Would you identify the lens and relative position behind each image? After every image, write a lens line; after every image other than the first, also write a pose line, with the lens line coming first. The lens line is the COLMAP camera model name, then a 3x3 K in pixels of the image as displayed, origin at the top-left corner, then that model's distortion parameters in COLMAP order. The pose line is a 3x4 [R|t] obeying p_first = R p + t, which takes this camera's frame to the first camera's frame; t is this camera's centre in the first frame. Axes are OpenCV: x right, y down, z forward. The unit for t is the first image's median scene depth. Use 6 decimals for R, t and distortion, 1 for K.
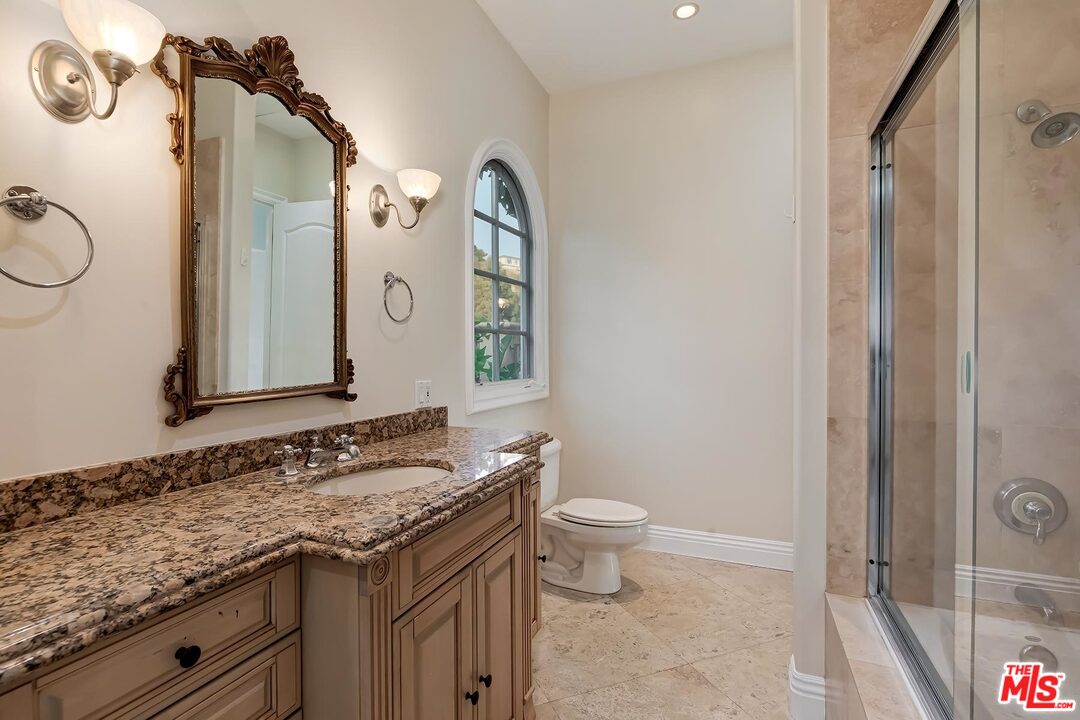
lens RADIAL K [[482.2, 0, 535.8], [0, 482.2, 353.8], [0, 0, 1]] dist [0.004183, 0.000551]
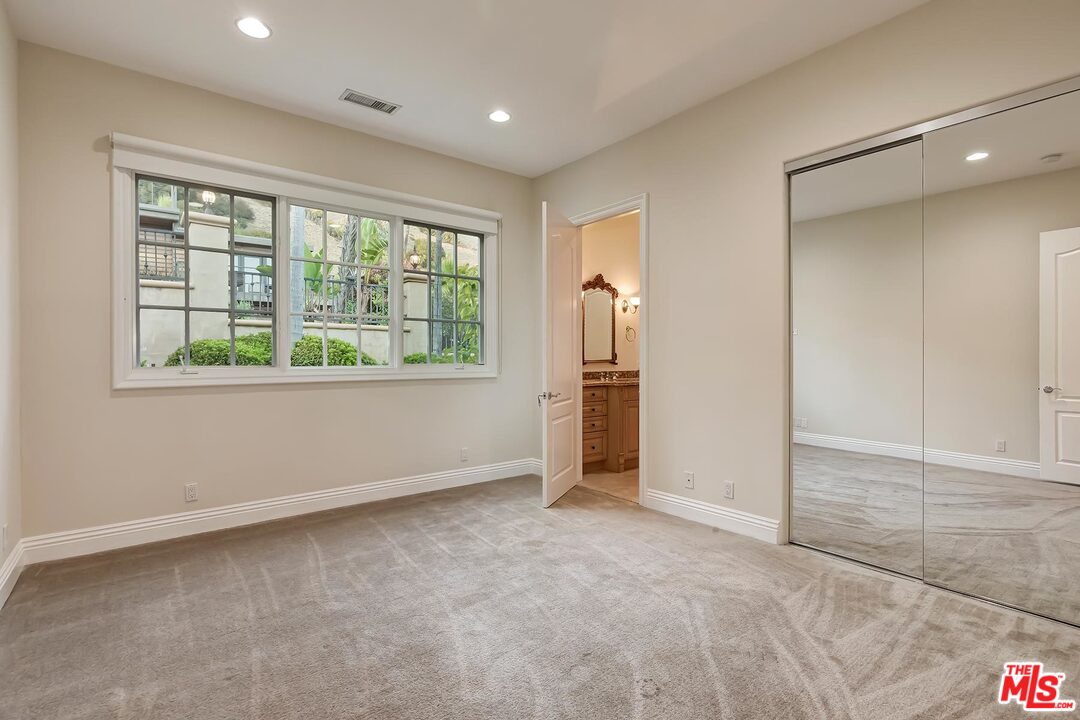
lens RADIAL K [[511.1, 0, 540.0], [0, 511.1, 360.0], [0, 0, 1]] dist [0.003658, 0.000655]
pose [[0.870890, 0.008277, -0.491408, 1.011511], [-0.004469, 0.999950, 0.008923, 0.030844], [0.491458, -0.005575, 0.870884, -2.641748]]
